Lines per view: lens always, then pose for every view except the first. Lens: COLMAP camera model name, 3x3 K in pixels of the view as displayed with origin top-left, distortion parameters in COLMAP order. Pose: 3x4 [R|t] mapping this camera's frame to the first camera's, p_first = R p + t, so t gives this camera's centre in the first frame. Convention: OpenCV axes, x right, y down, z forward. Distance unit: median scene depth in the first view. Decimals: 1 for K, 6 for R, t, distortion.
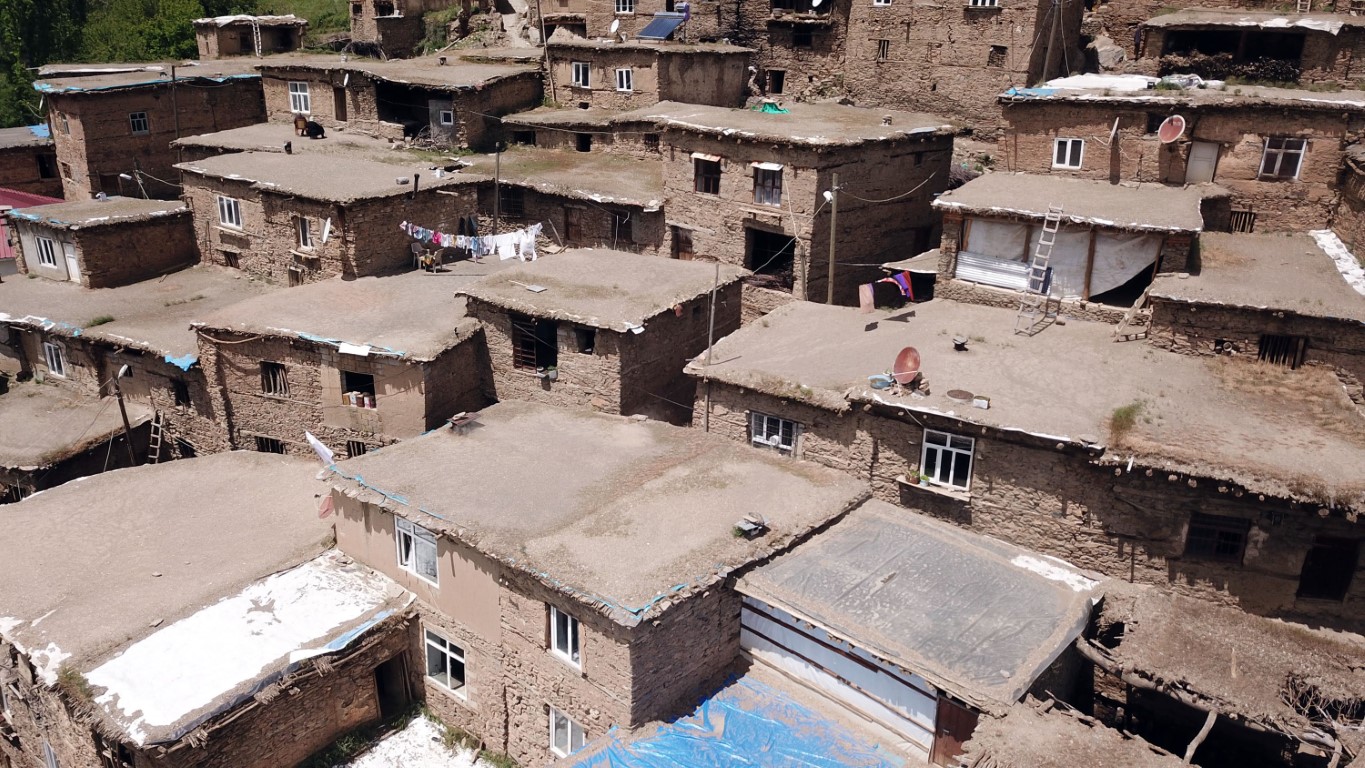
lens RADIAL K [[1028.8, 0, 682.5], [0, 1028.8, 384.0], [0, 0, 1]] dist [0.005208, 0.002571]
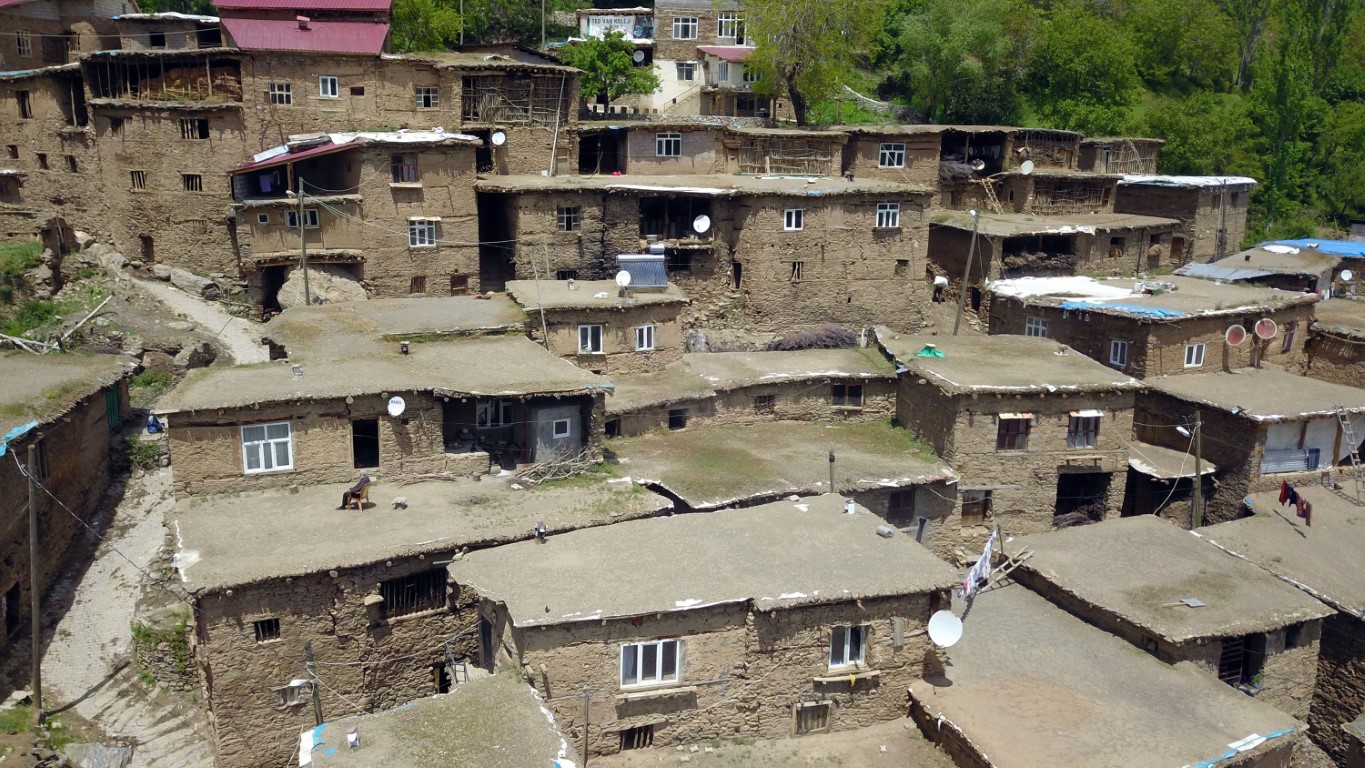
lens RADIAL K [[1028.0, 0, 682.5], [0, 1028.0, 384.0], [0, 0, 1]] dist [0.034105, -0.004397]
pose [[0.640561, -0.189356, 0.744195, -0.715421], [0.275622, 0.961238, 0.007342, -0.270762], [-0.716738, 0.200413, 0.667923, 0.440609]]
